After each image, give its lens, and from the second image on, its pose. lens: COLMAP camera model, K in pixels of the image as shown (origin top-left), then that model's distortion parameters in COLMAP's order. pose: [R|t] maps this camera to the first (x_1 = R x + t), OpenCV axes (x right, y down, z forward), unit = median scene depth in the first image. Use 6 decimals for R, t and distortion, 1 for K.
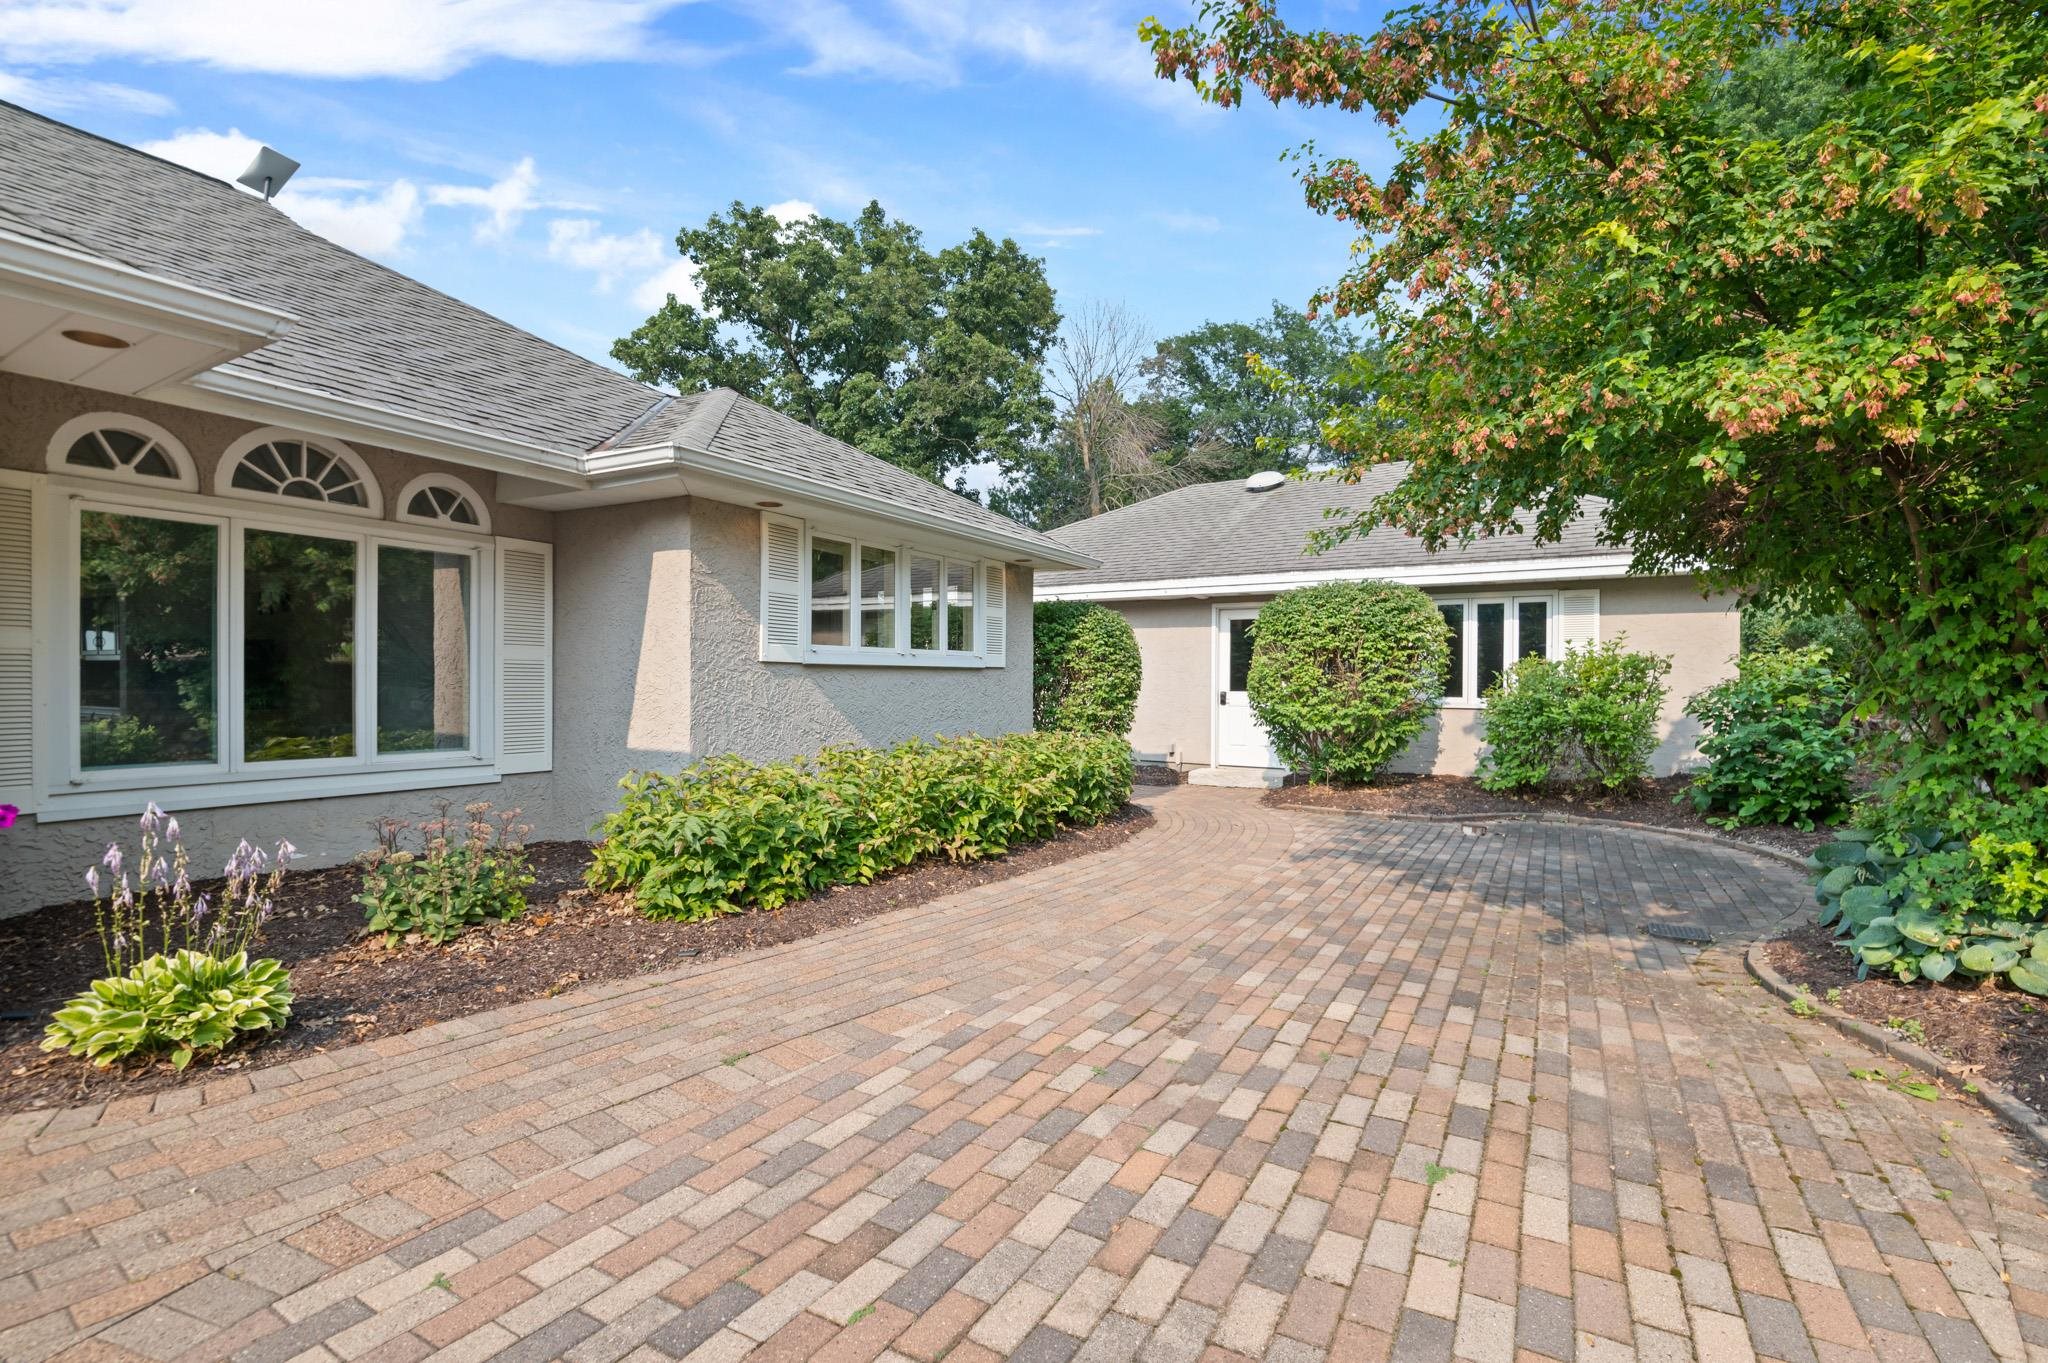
lens RADIAL K [[897.1, 0, 1067.1], [0, 897.1, 699.4], [0, 0, 1]] dist [-0.004289, -0.008620]
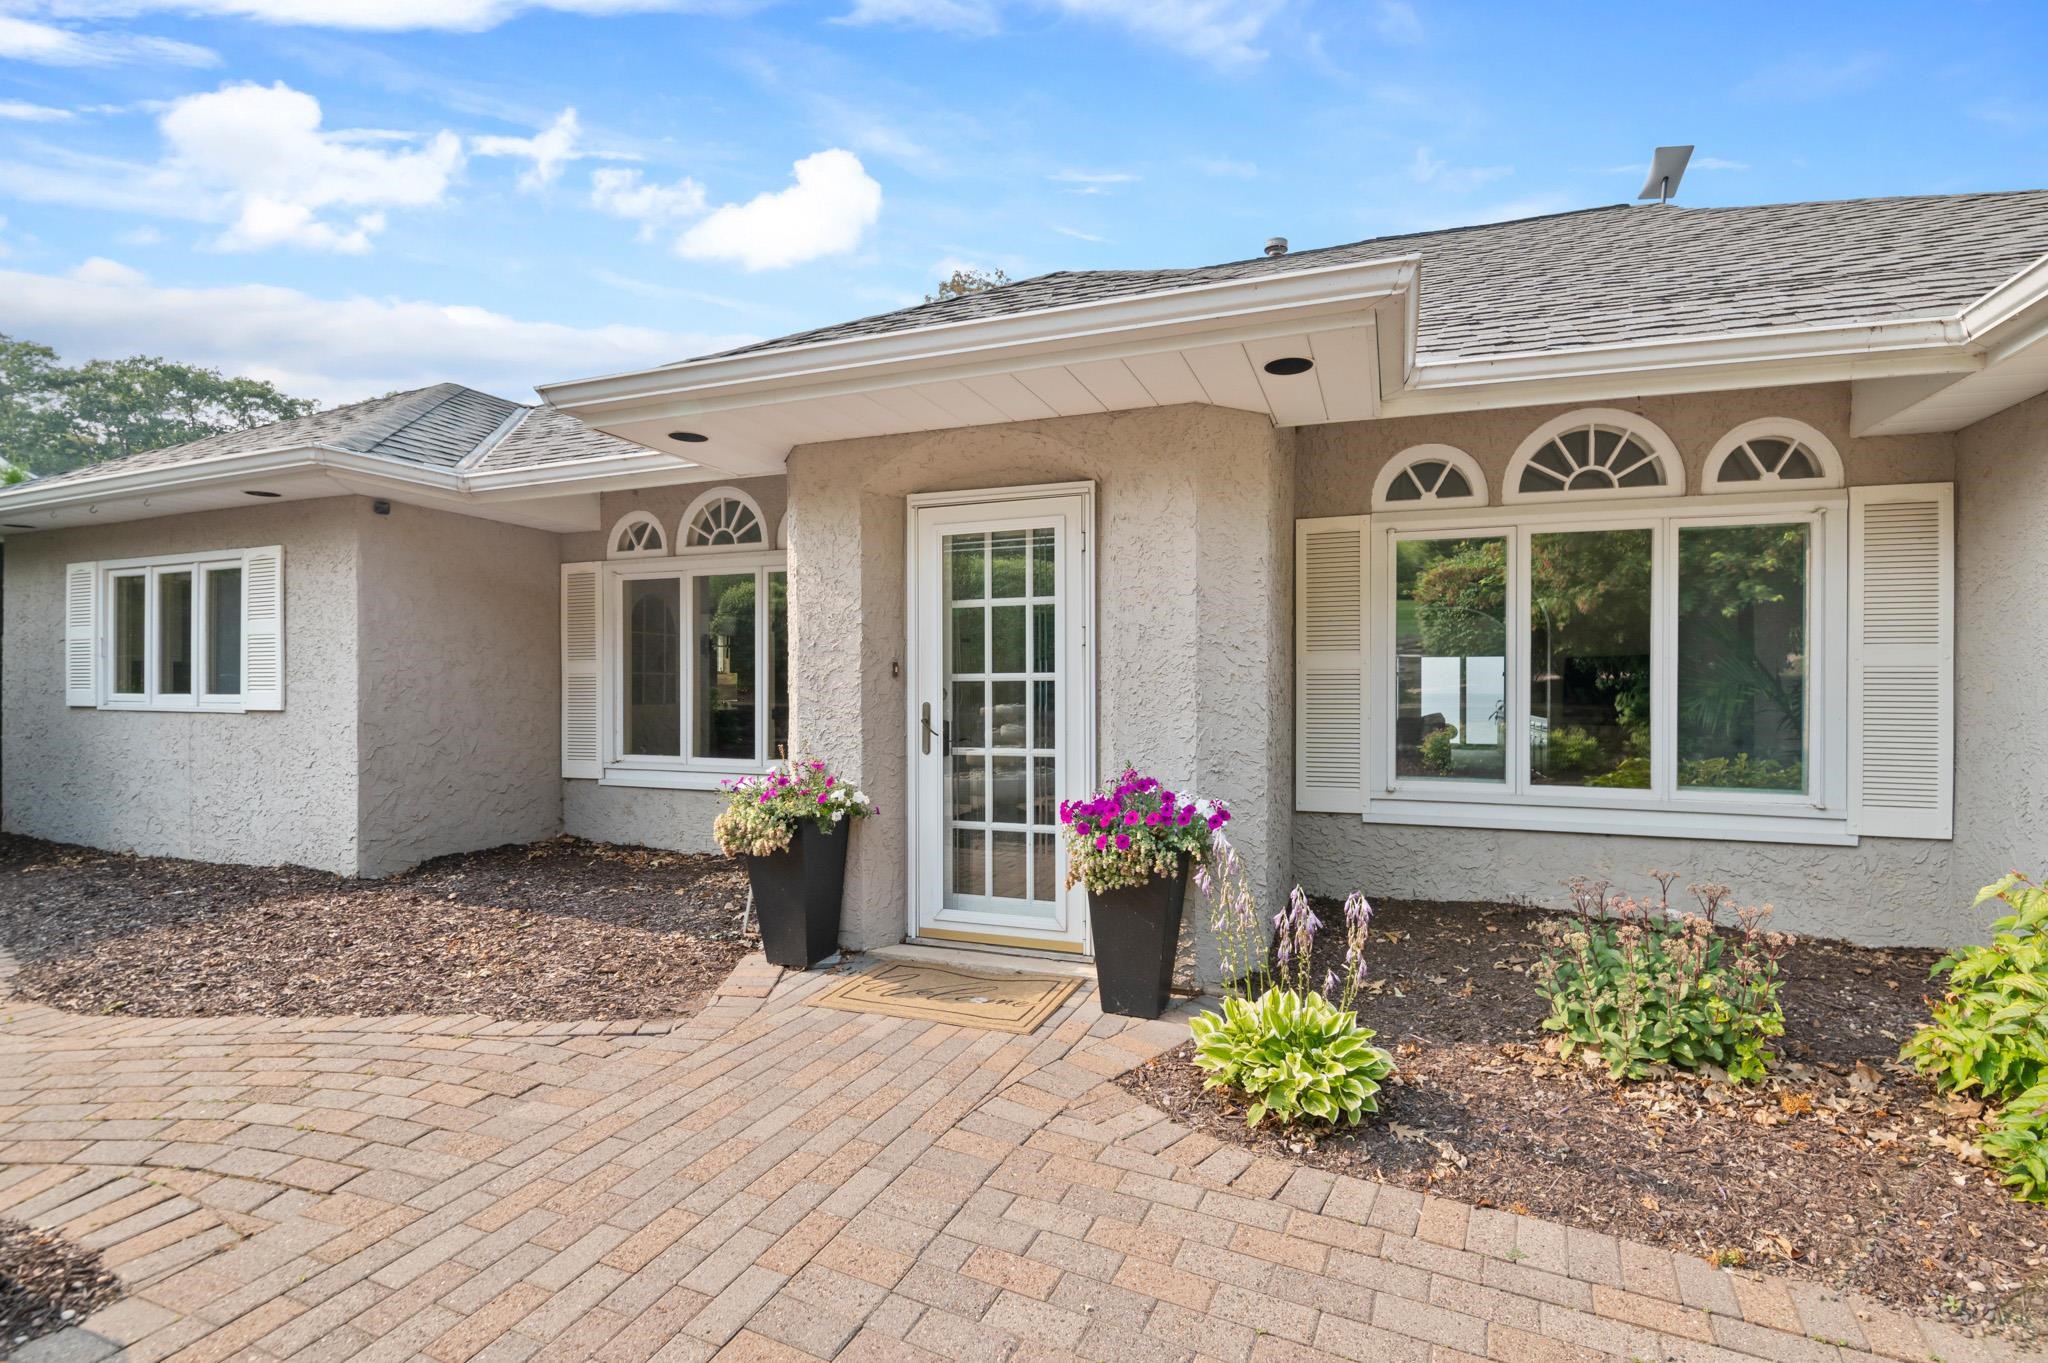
lens RADIAL K [[912.8, 0, 1029.3], [0, 912.8, 691.7], [0, 0, 1]] dist [-0.003114, -0.009751]
pose [[0.151163, -0.005152, -0.988495, -0.066742], [-0.020363, 0.999758, -0.008325, -0.009290], [0.988299, 0.021388, 0.151022, 0.377034]]
